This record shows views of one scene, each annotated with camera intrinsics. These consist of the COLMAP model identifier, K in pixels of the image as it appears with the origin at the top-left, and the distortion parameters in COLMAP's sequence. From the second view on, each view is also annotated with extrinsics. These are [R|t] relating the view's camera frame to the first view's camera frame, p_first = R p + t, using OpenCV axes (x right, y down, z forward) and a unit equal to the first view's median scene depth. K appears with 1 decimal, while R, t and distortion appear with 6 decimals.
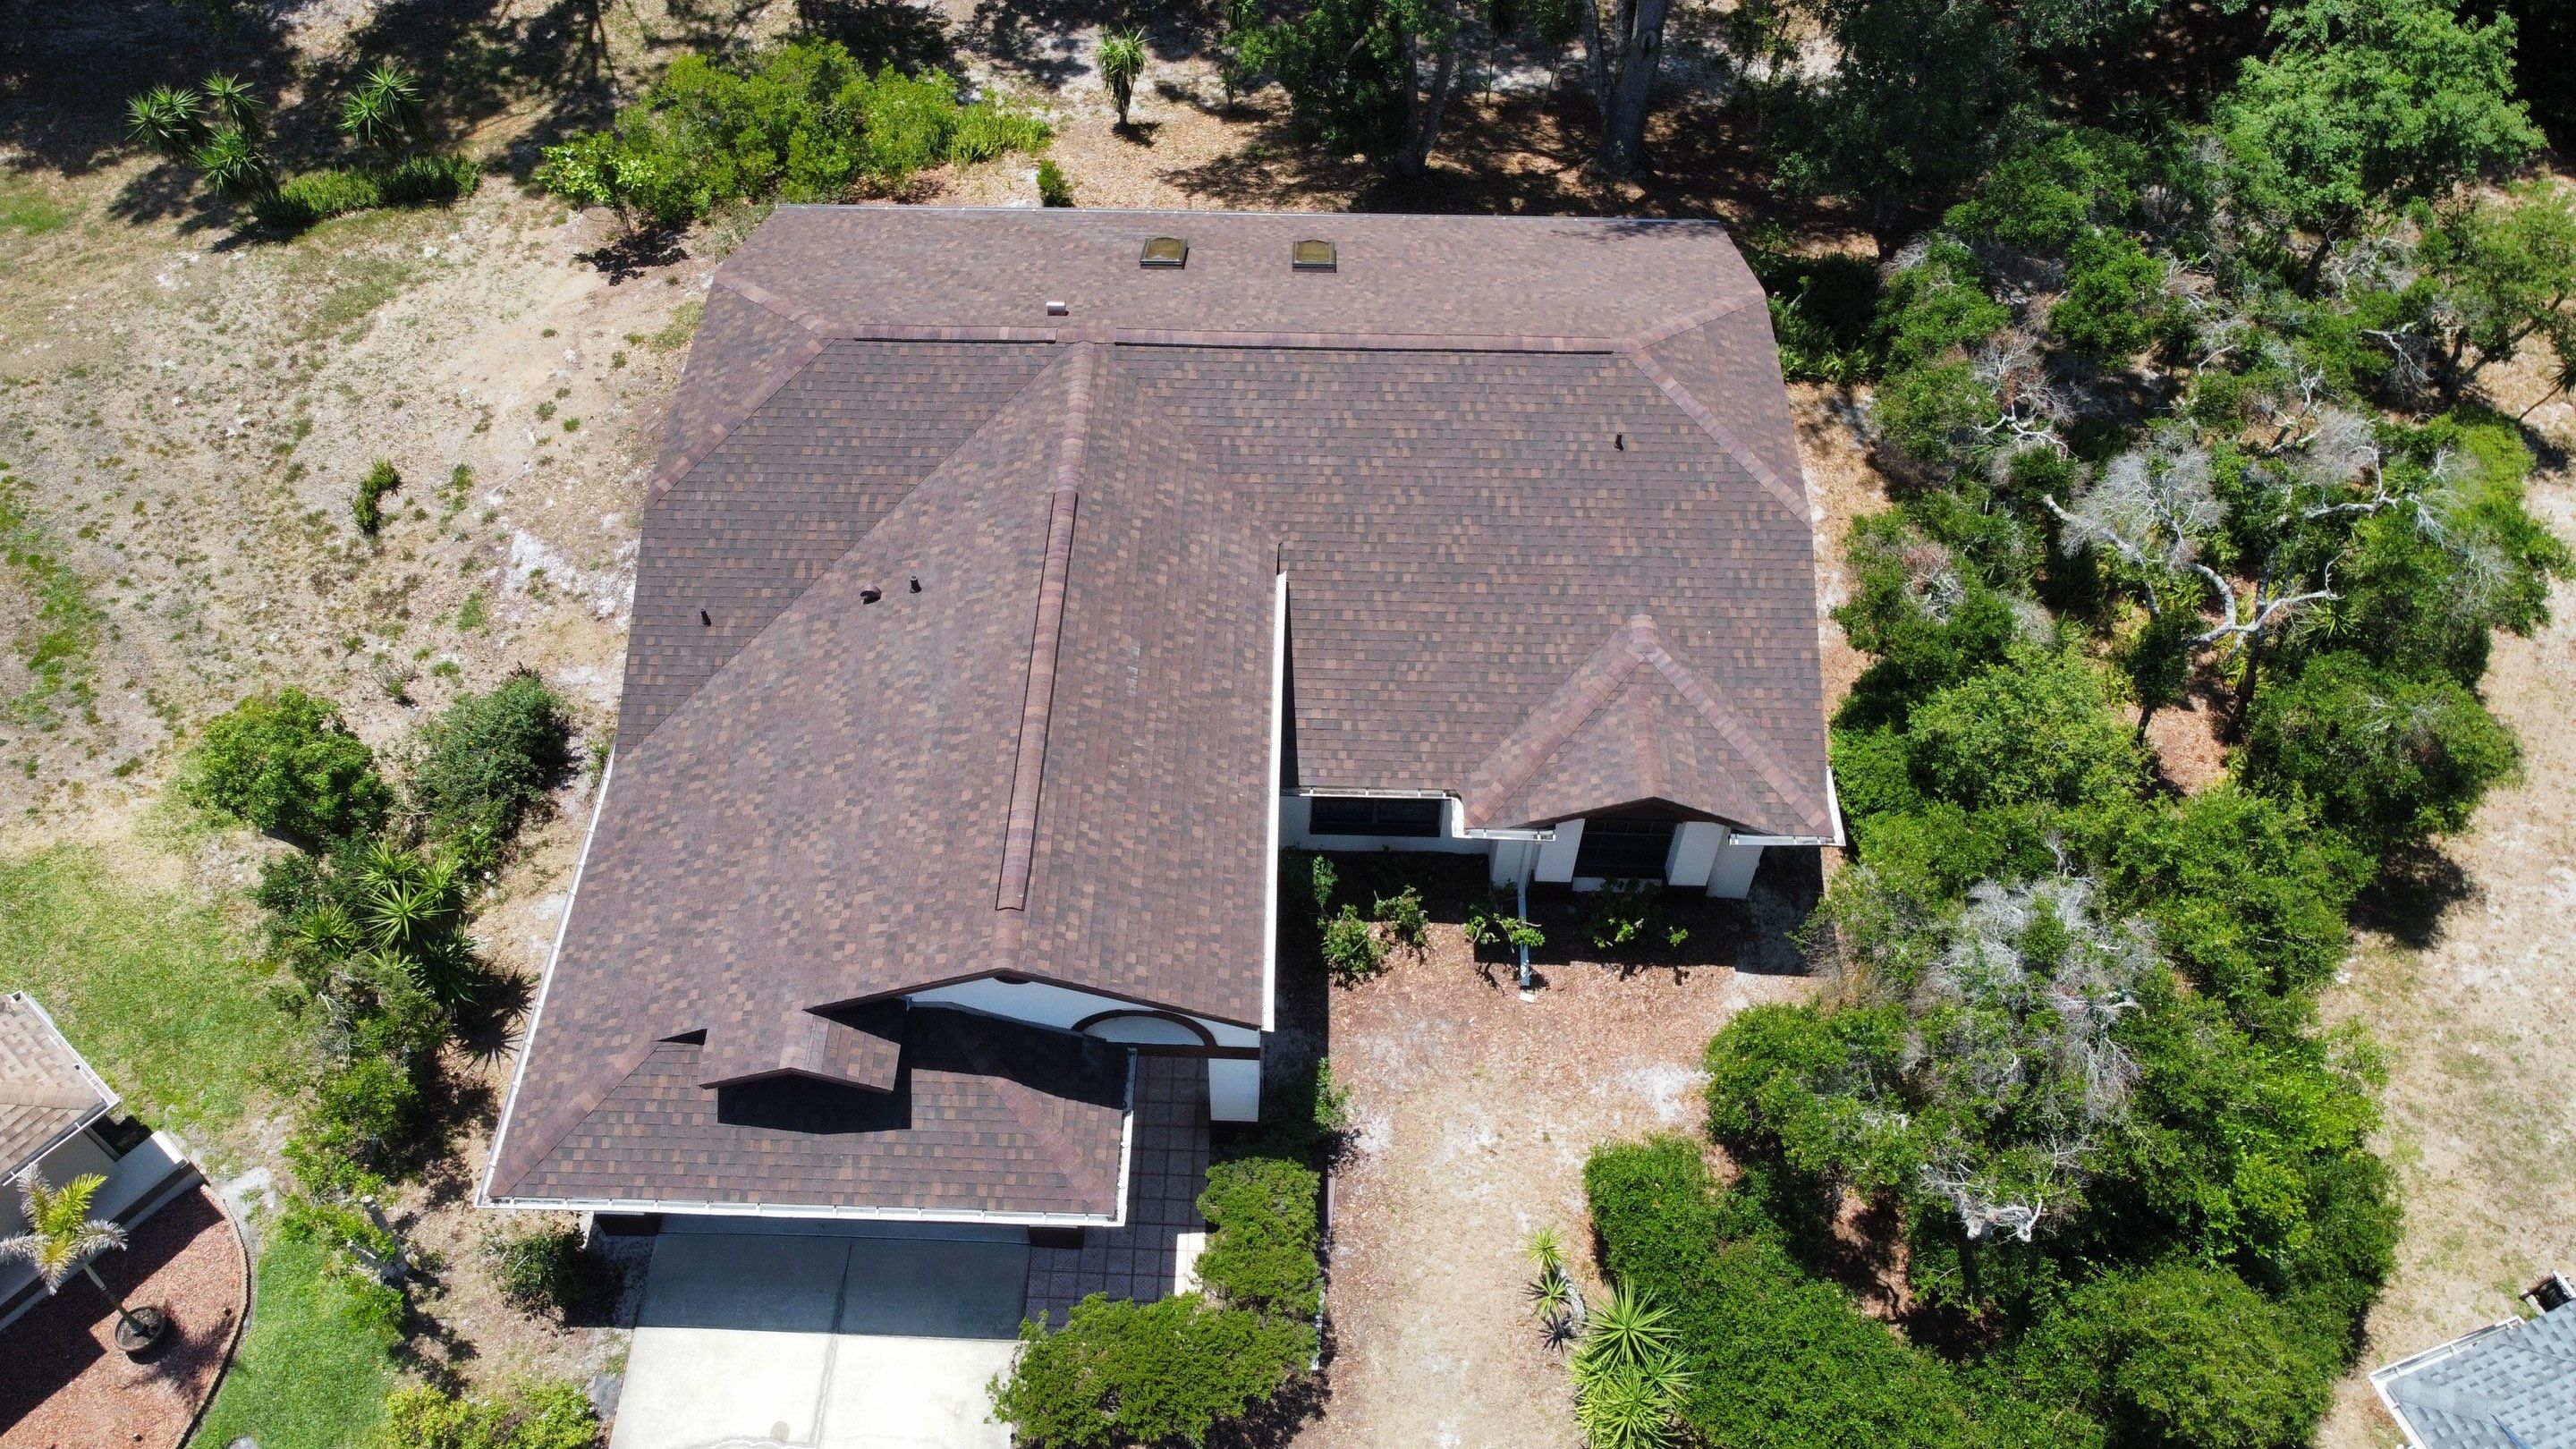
lens RADIAL K [[1978.5, 0, 1262.7], [0, 1978.5, 687.3], [0, 0, 1]] dist [0.024160, -0.036862]
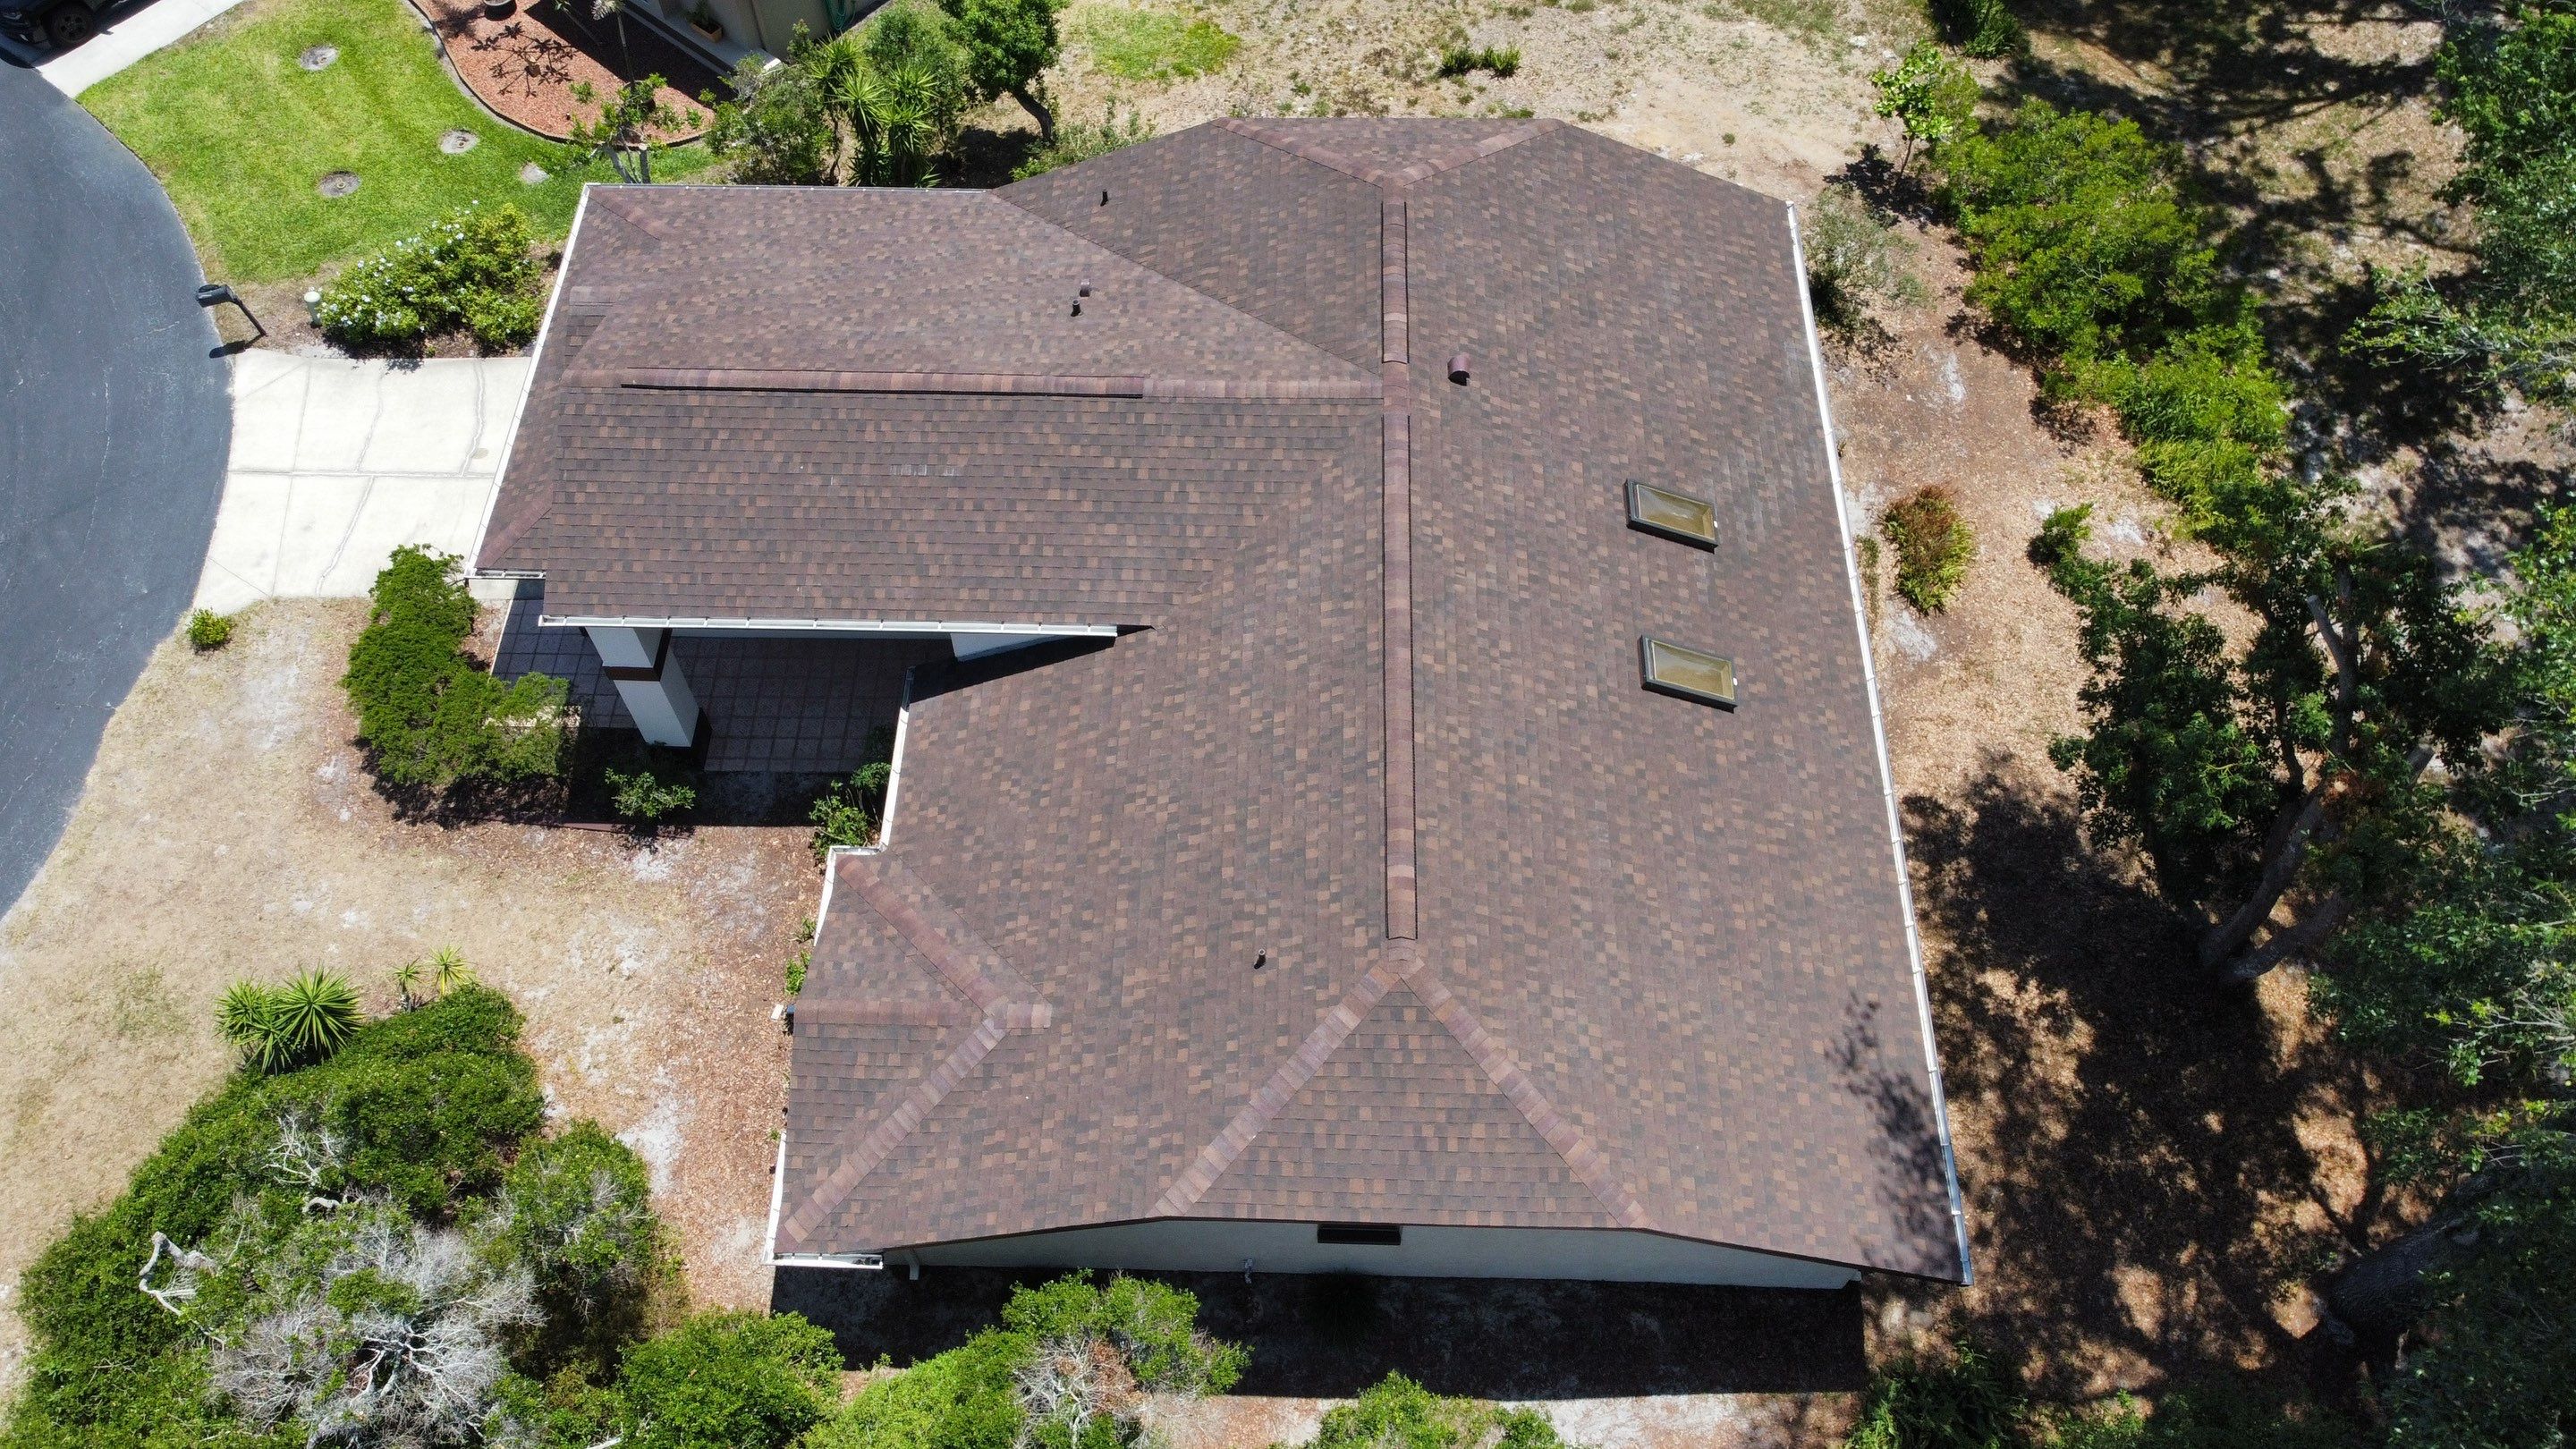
lens RADIAL K [[1978.5, 0, 1254.4], [0, 1978.5, 672.6], [0, 0, 1]] dist [0.024160, -0.036862]
pose [[0.000170, 0.838151, -0.545438, 0.504958], [-0.771133, 0.347376, 0.533558, -0.568615], [0.636674, 0.420515, 0.646385, 0.466550]]
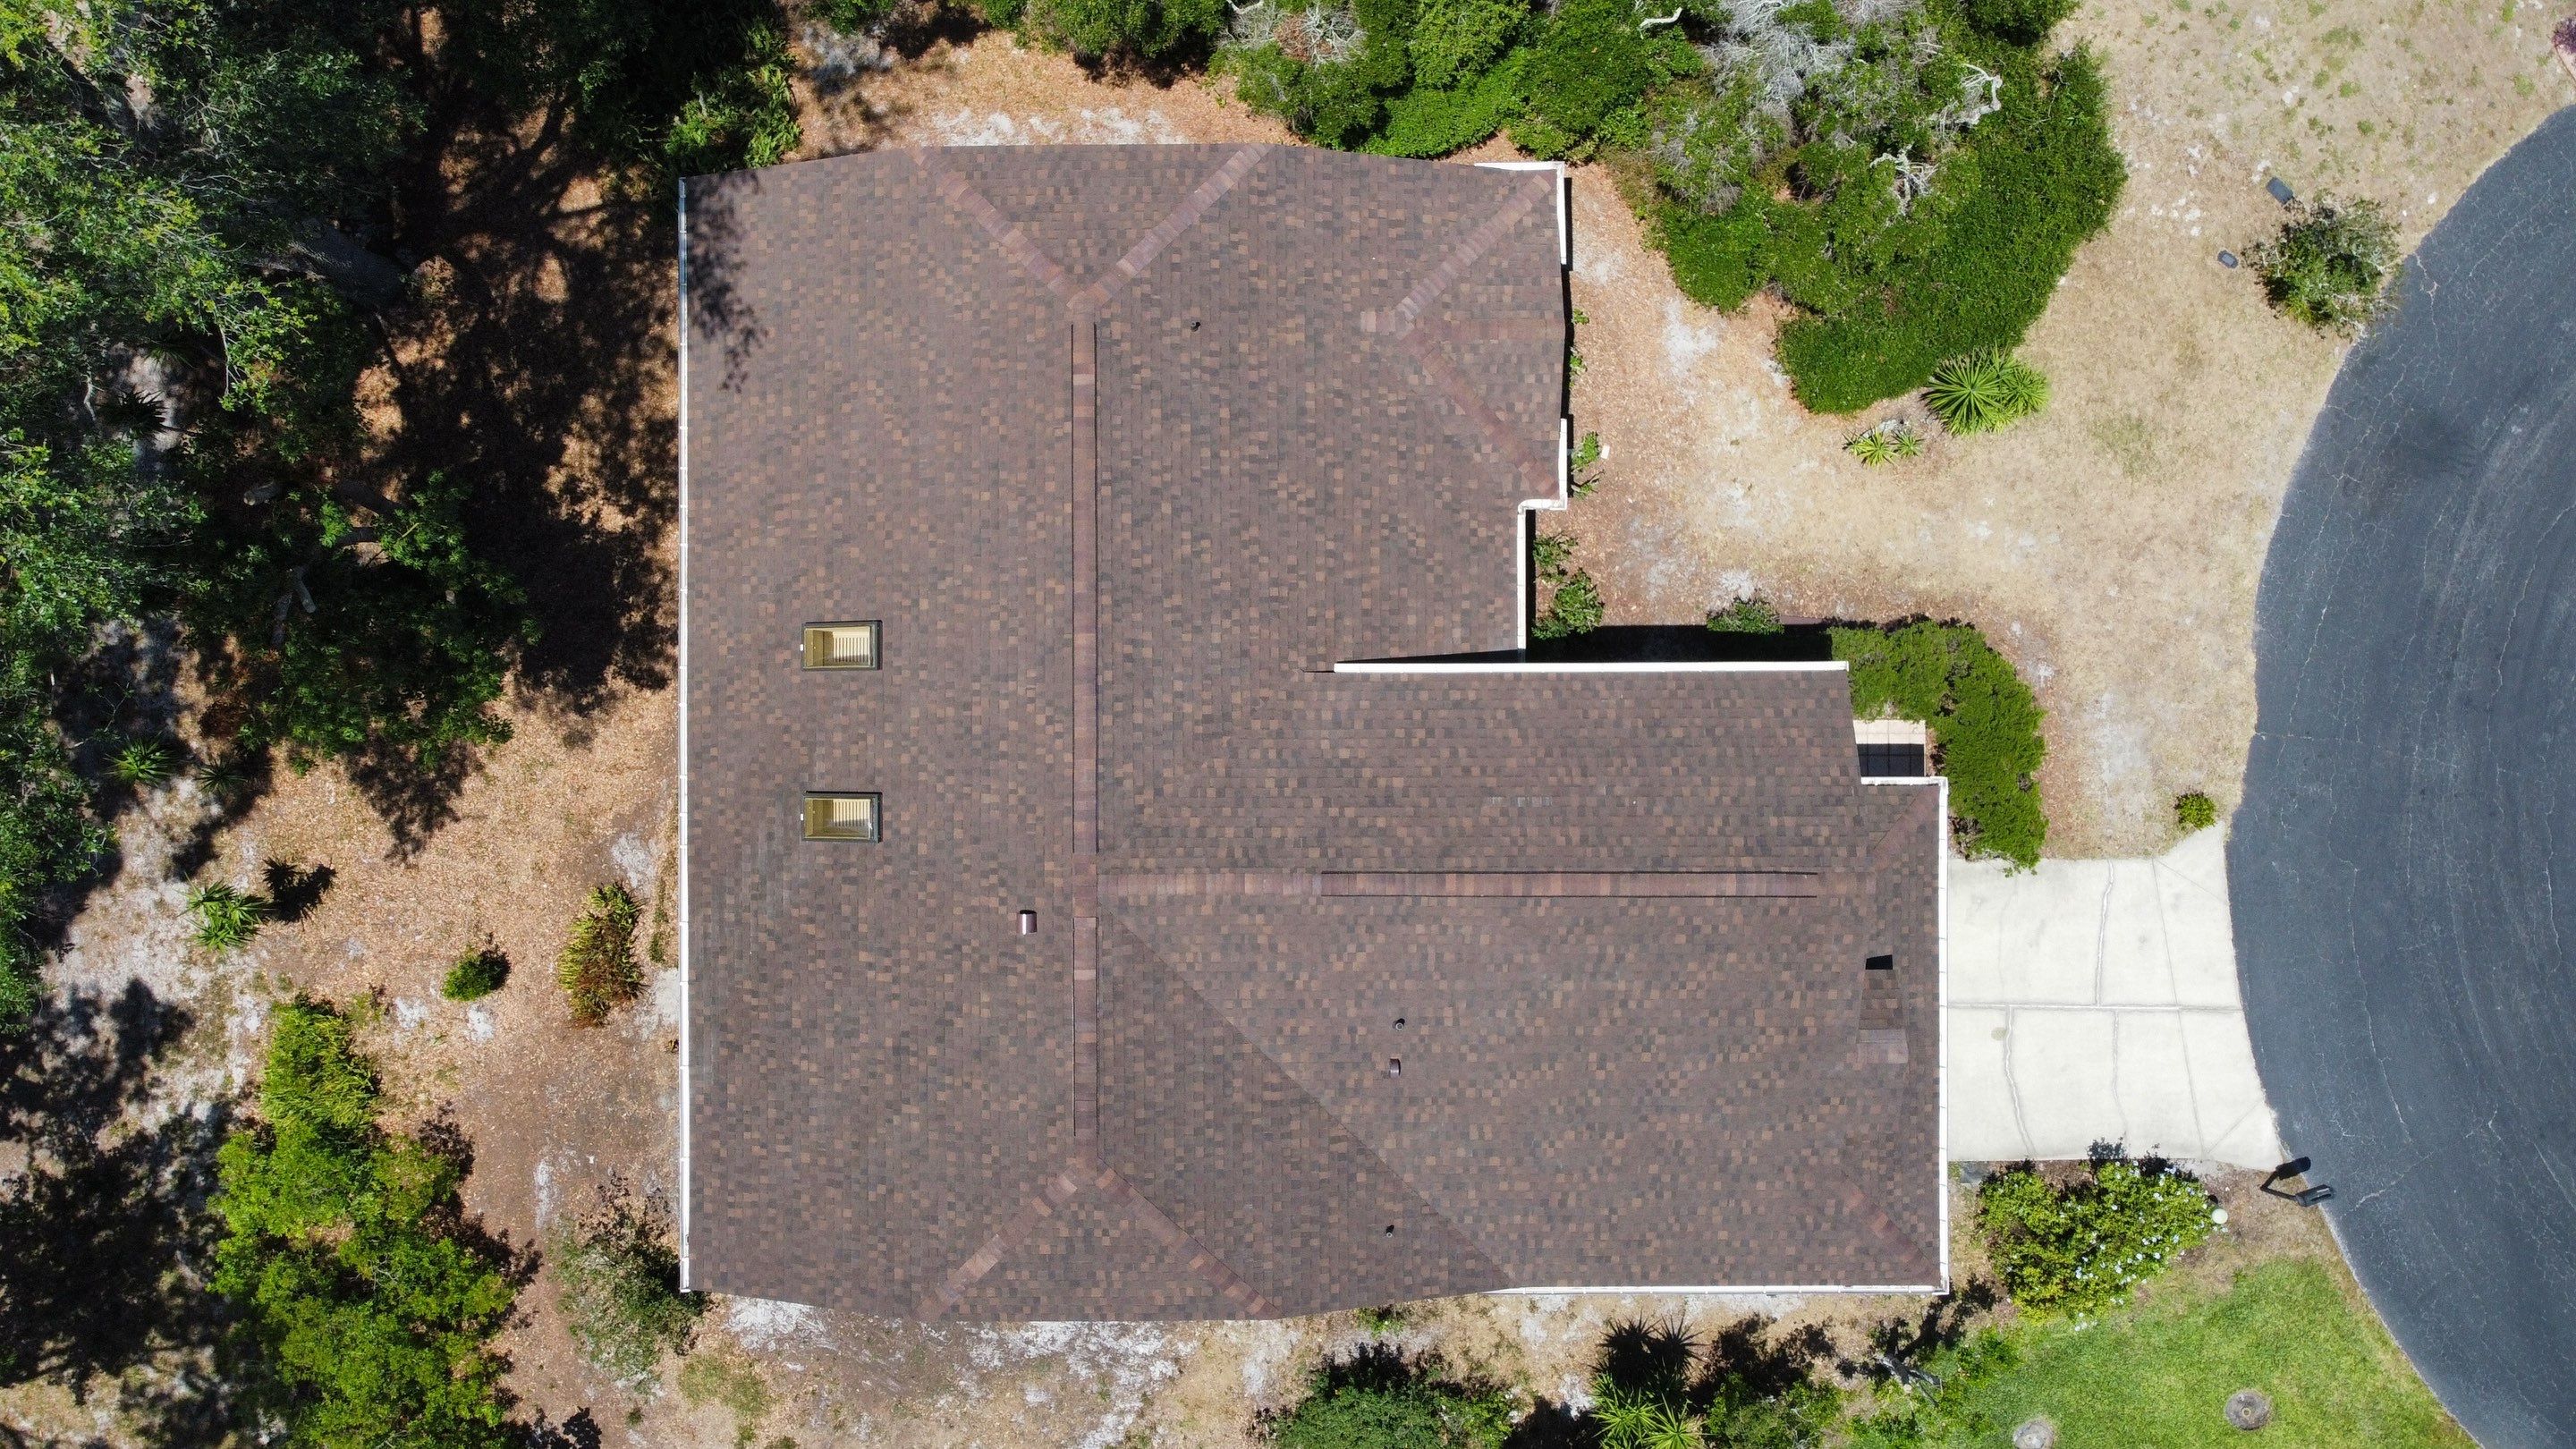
lens RADIAL K [[1978.5, 0, 1257.6], [0, 1978.5, 707.0], [0, 0, 1]] dist [0.024160, -0.036862]
pose [[-0.035196, -0.999335, 0.009553, -0.017672], [0.782452, -0.021608, 0.622336, -0.714028], [-0.621715, 0.029379, 0.782692, 0.227902]]
